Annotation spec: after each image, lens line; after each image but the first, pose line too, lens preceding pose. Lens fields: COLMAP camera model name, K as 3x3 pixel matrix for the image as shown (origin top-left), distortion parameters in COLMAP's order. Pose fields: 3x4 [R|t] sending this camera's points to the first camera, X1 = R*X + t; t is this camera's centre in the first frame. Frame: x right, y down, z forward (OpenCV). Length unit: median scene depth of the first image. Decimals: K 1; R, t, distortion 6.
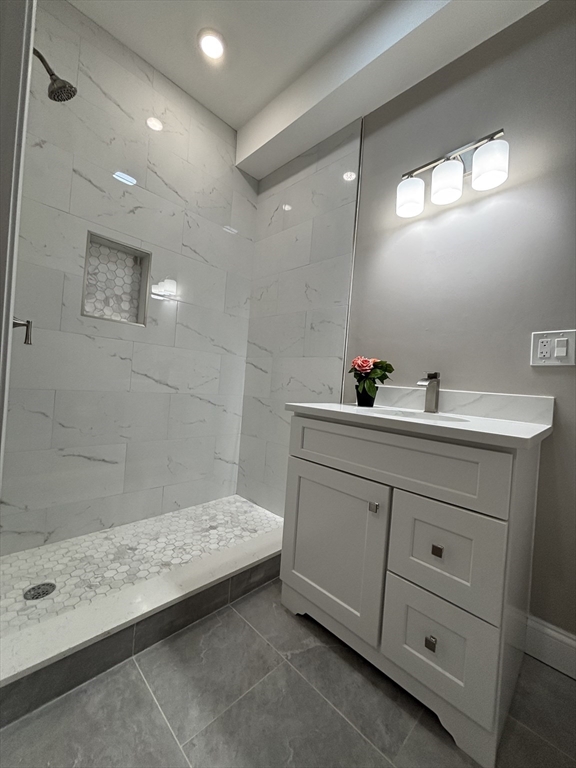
lens RADIAL K [[308.4, 0, 289.2], [0, 308.4, 382.6], [0, 0, 1]] dist [-0.002196, 0.000480]
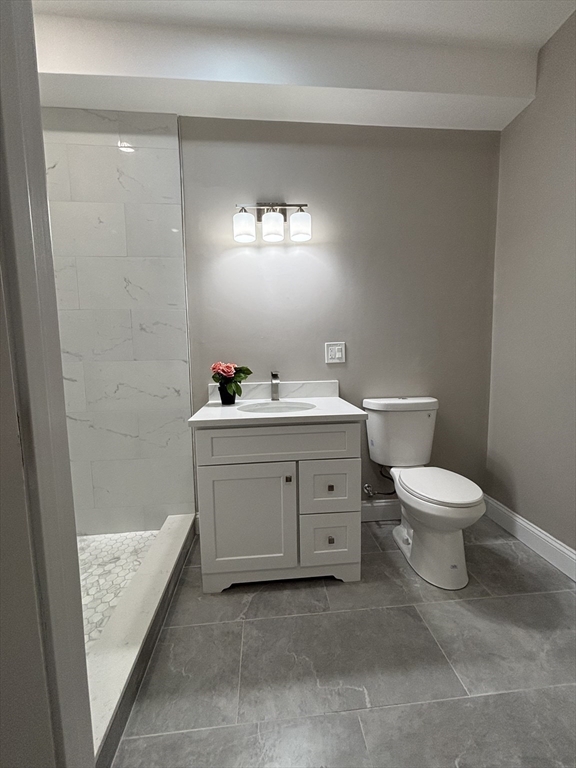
lens RADIAL K [[308.4, 0, 291.0], [0, 308.4, 384.4], [0, 0, 1]] dist [-0.002196, 0.000480]
pose [[0.637547, -0.153232, 0.755019, -0.587891], [0.062650, 0.987087, 0.147428, -0.192382], [-0.767860, -0.046690, 0.638914, 0.076669]]
